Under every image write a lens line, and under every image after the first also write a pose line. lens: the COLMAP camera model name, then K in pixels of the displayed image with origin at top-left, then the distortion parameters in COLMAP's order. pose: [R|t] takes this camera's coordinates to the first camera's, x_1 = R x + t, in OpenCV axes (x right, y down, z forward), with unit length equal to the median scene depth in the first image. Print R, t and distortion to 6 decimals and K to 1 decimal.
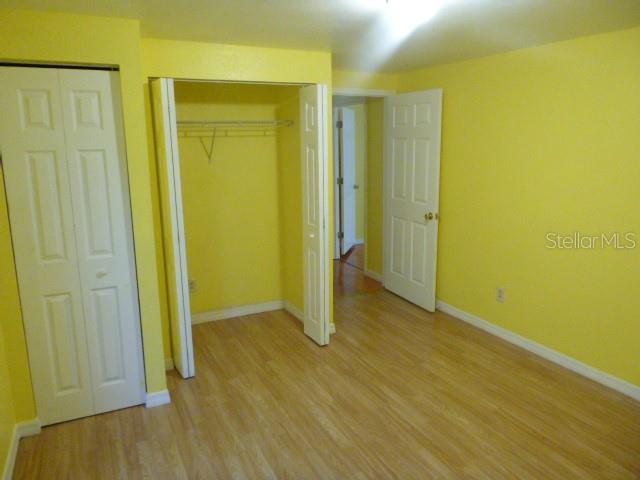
lens RADIAL K [[475.1, 0, 327.3], [0, 475.1, 236.0], [0, 0, 1]] dist [-0.029987, 0.004906]
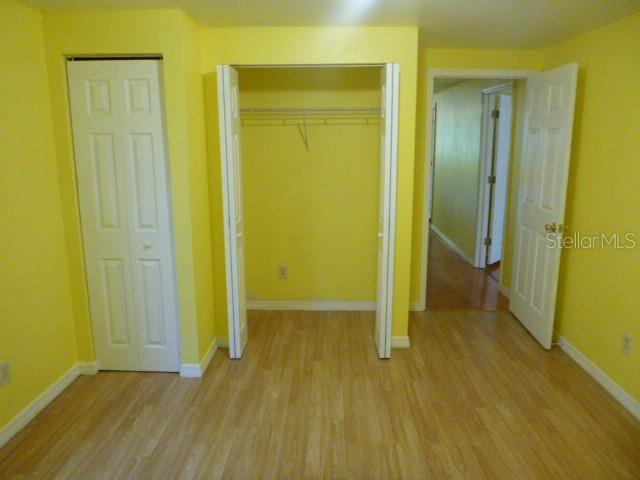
lens RADIAL K [[475.1, 0, 327.3], [0, 475.1, 236.0], [0, 0, 1]] dist [-0.029987, 0.004906]
pose [[0.879882, 0.108410, -0.462660, 0.354813], [-0.104203, 0.993950, 0.034729, -0.022901], [0.463626, 0.017653, 0.885855, 0.191874]]
